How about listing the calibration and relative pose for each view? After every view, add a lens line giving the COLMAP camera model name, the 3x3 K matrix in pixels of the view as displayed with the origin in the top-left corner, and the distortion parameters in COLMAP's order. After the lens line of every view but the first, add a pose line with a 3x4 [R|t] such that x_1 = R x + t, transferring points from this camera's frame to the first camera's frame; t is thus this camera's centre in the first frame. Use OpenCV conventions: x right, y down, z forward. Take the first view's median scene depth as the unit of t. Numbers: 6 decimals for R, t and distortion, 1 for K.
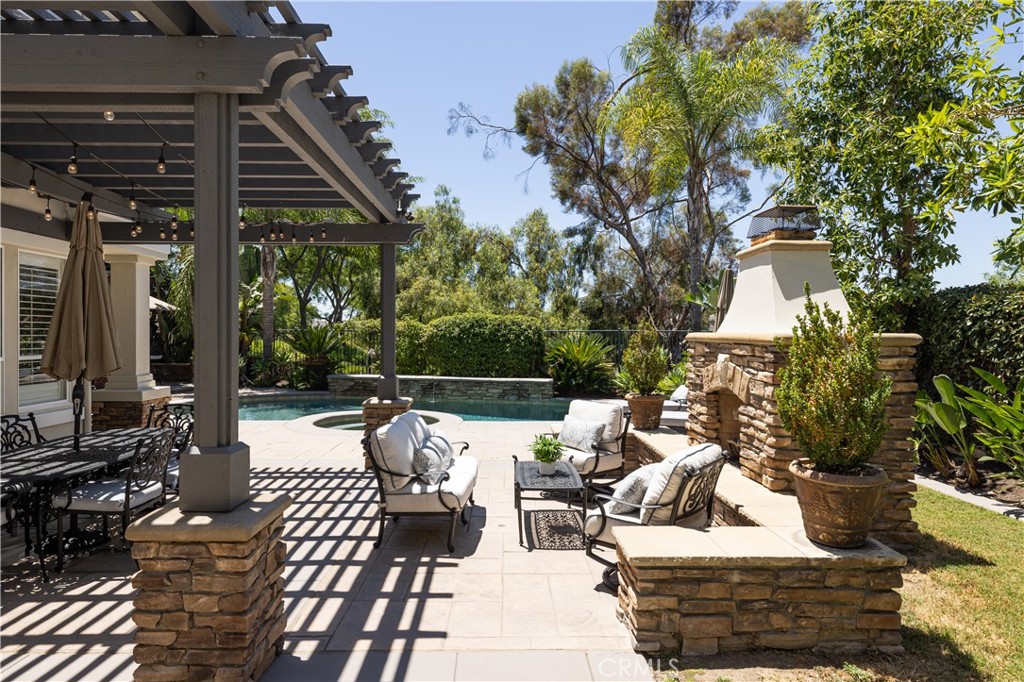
lens RADIAL K [[616.2, 0, 507.5], [0, 616.2, 337.9], [0, 0, 1]] dist [-0.000373, -0.003773]
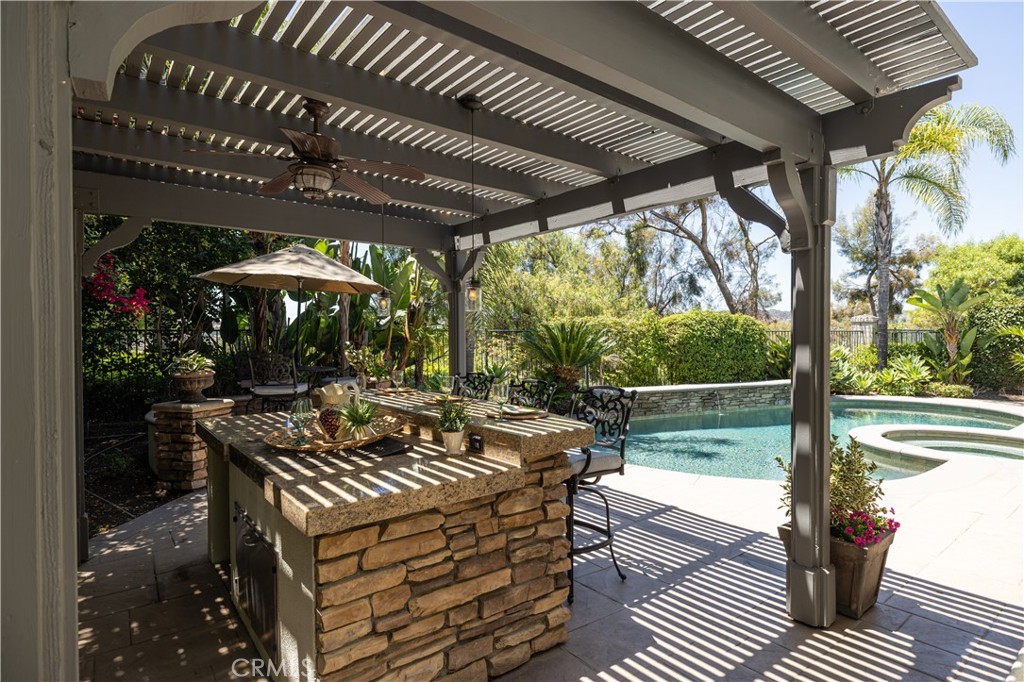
lens RADIAL K [[546.5, 0, 512.8], [0, 546.5, 340.5], [0, 0, 1]] dist [-0.000121, 0.000000]
pose [[0.791567, -0.011867, 0.610967, -0.801899], [0.012516, 0.999917, 0.003206, -0.003966], [-0.610954, 0.005109, 0.791649, 0.577484]]
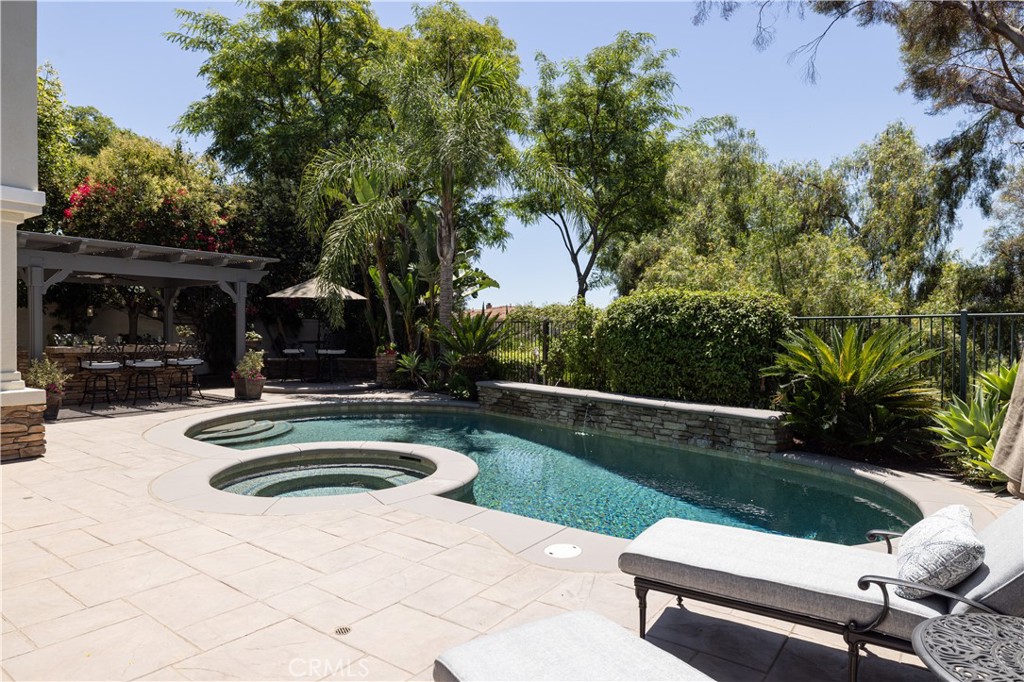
lens RADIAL K [[616.2, 0, 509.2], [0, 616.2, 337.7], [0, 0, 1]] dist [-0.000373, -0.003773]
pose [[0.792284, 0.008981, -0.610086, 0.195916], [-0.009293, 0.999953, 0.002652, 0.006363], [0.610081, 0.003569, 0.792331, 0.463685]]
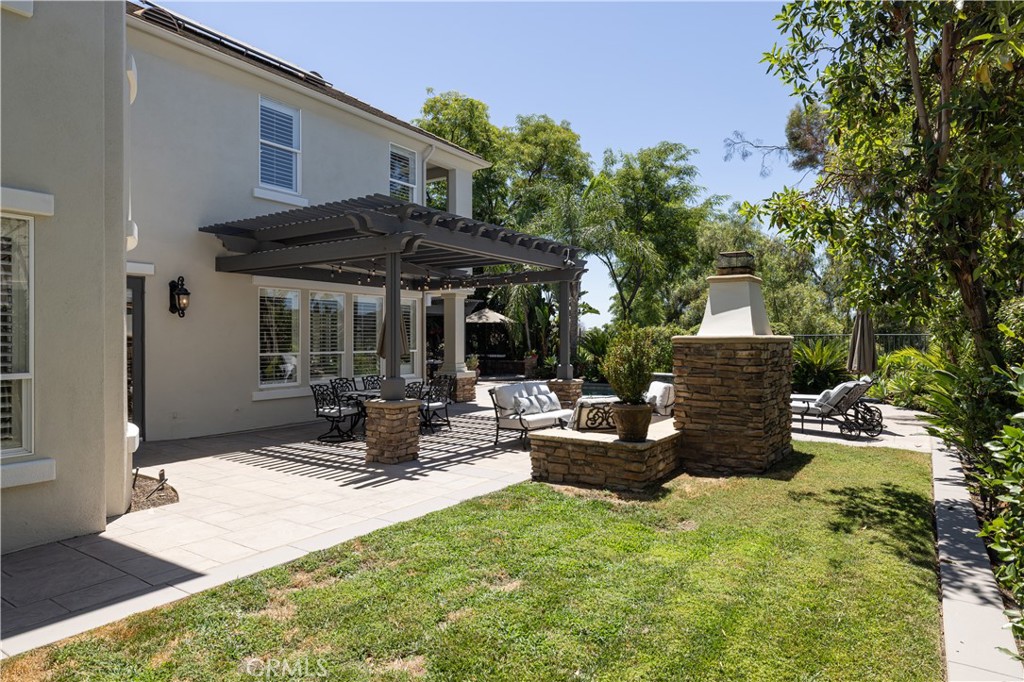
lens RADIAL K [[616.2, 0, 512.7], [0, 616.2, 334.6], [0, 0, 1]] dist [-0.000373, -0.003773]
pose [[0.823342, -0.008436, -0.567483, 0.284532], [-0.000373, 0.999881, -0.015405, 0.004395], [0.567546, 0.012895, 0.823241, -0.180619]]
